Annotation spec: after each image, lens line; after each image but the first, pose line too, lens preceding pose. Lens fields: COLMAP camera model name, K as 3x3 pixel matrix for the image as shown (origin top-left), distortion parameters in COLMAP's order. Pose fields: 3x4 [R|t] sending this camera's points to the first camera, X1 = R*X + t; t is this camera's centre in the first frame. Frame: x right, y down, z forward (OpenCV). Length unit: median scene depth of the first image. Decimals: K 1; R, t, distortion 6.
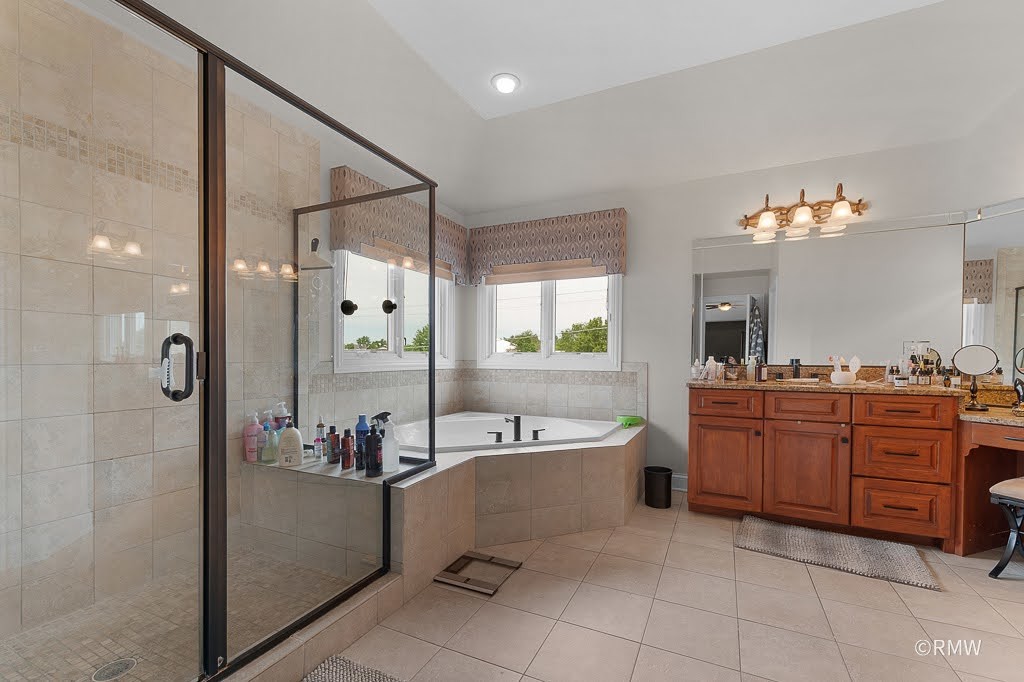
lens RADIAL K [[430.5, 0, 521.2], [0, 430.5, 367.6], [0, 0, 1]] dist [0.023997, -0.002004]
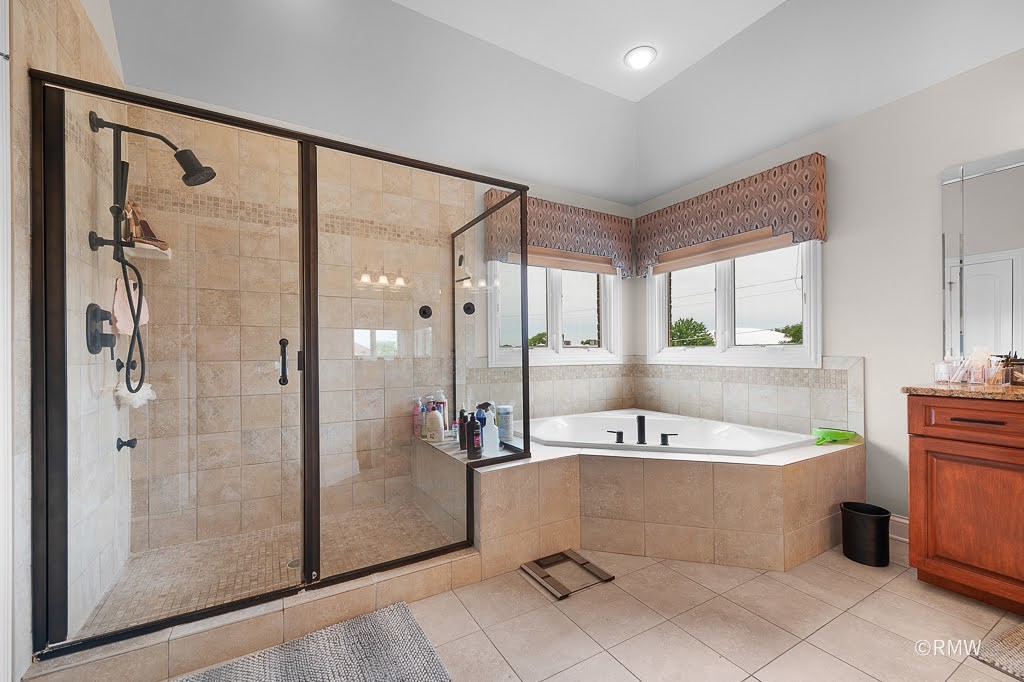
lens RADIAL K [[418.0, 0, 518.2], [0, 418.0, 357.1], [0, 0, 1]] dist [0.024764, -0.002869]
pose [[0.825948, -0.004282, -0.563731, 0.278699], [-0.003327, 0.999917, -0.012469, -0.000521], [0.563737, 0.012174, 0.825865, 0.120491]]
